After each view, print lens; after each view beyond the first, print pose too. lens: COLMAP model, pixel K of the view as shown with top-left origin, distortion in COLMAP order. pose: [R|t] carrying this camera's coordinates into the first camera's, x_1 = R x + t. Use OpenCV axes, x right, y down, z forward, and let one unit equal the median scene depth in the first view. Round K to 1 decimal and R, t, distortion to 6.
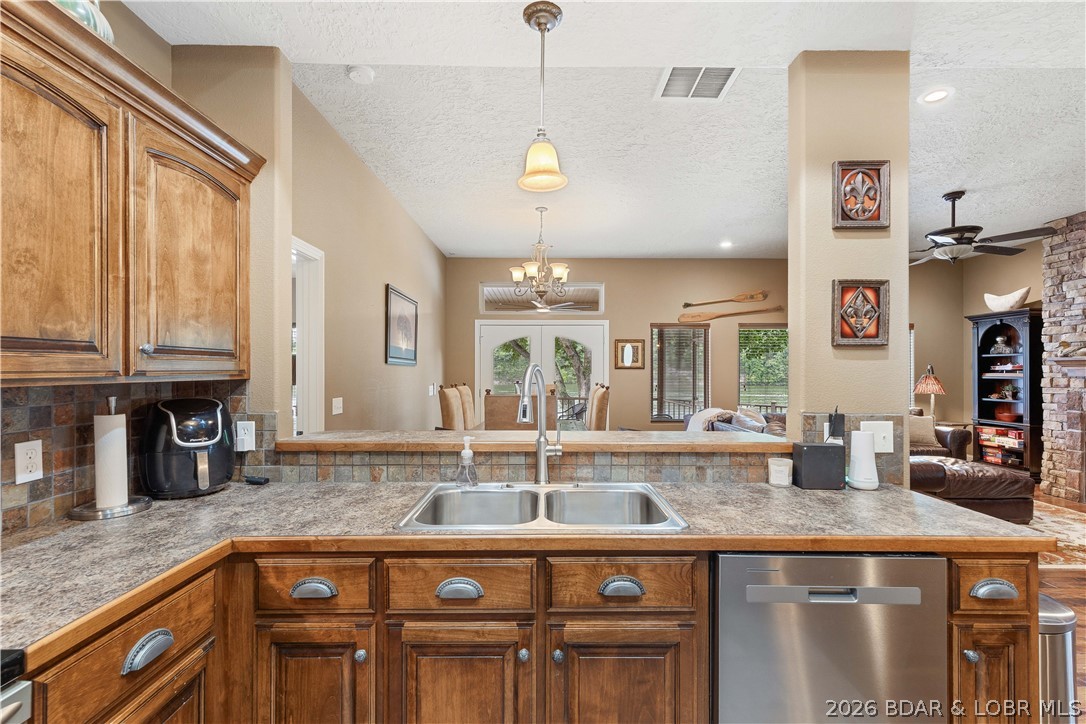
lens RADIAL K [[489.5, 0, 547.1], [0, 489.5, 368.6], [0, 0, 1]] dist [-0.005507, 0.004050]
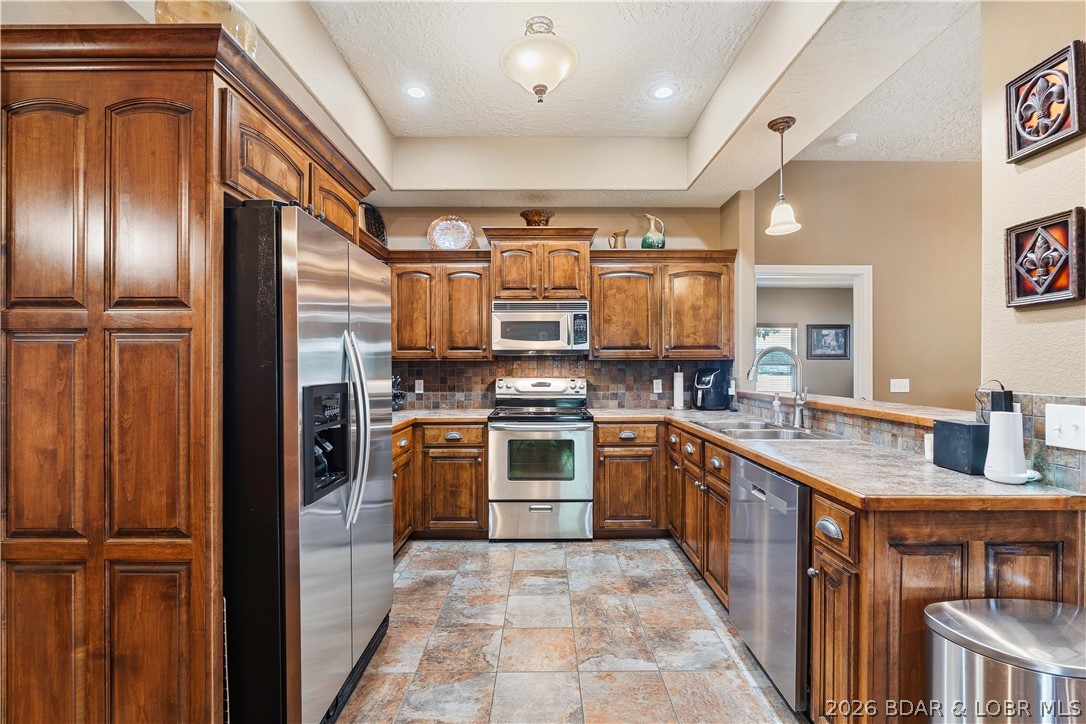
lens RADIAL K [[489.5, 0, 543.8], [0, 489.5, 364.8], [0, 0, 1]] dist [-0.005507, 0.004050]
pose [[-0.008611, -0.003757, -0.999956, 1.693724], [0.003372, 0.999987, -0.003786, 0.057189], [0.999957, -0.003404, -0.008598, 0.275753]]
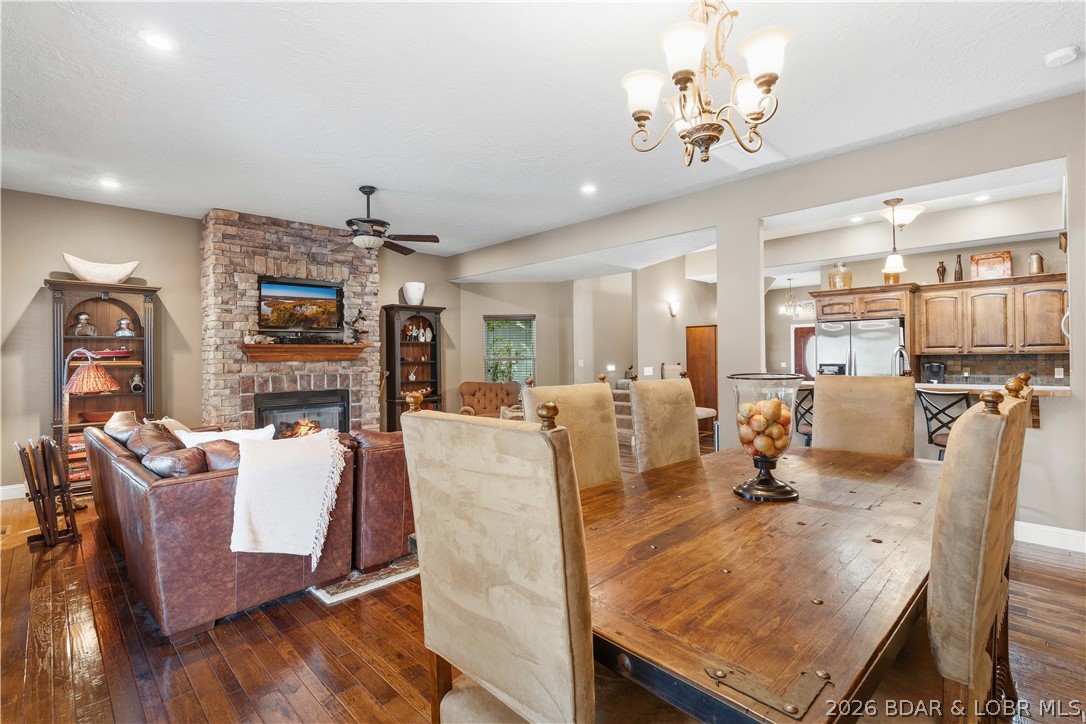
lens RADIAL K [[520.8, 0, 544.5], [0, 520.8, 354.4], [0, 0, 1]] dist [0.002678, 0.000284]
pose [[-0.693077, 0.011648, 0.720769, -0.180158], [0.007230, 0.999931, -0.009207, 0.012189], [-0.720827, -0.001170, -0.693114, 1.112751]]
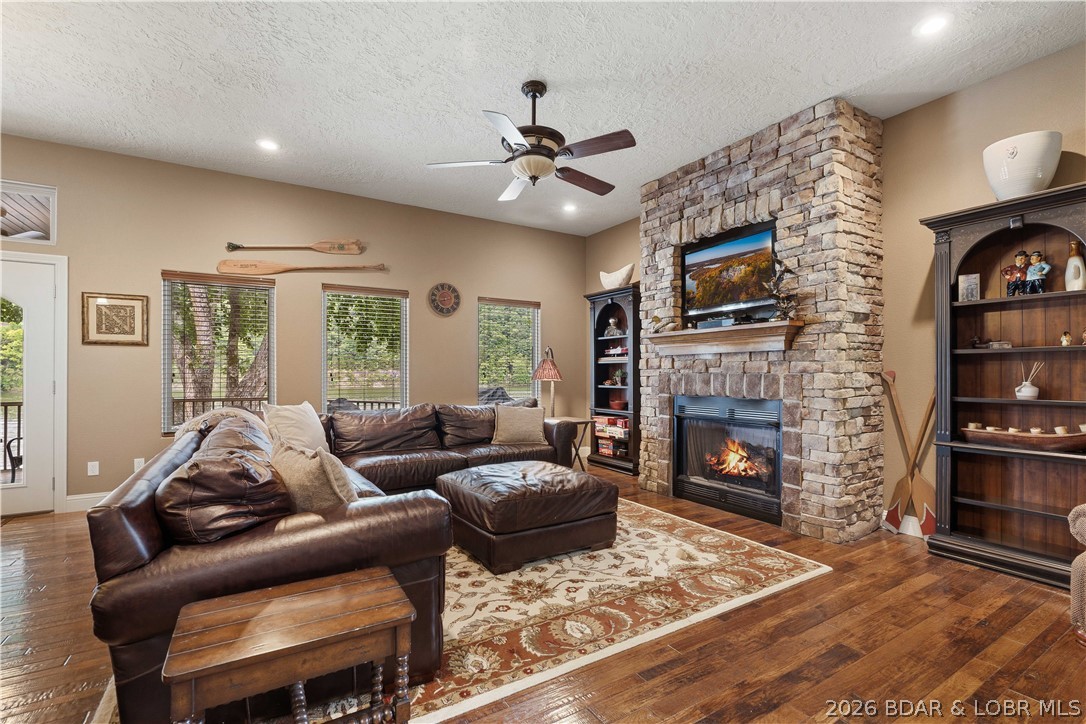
lens RADIAL K [[489.5, 0, 547.5], [0, 489.5, 368.4], [0, 0, 1]] dist [-0.005507, 0.004050]
pose [[0.850620, 0.002333, 0.525775, 0.355830], [-0.000406, 0.999993, -0.003780, 0.035593], [-0.525780, 0.003002, 0.850615, 0.293001]]
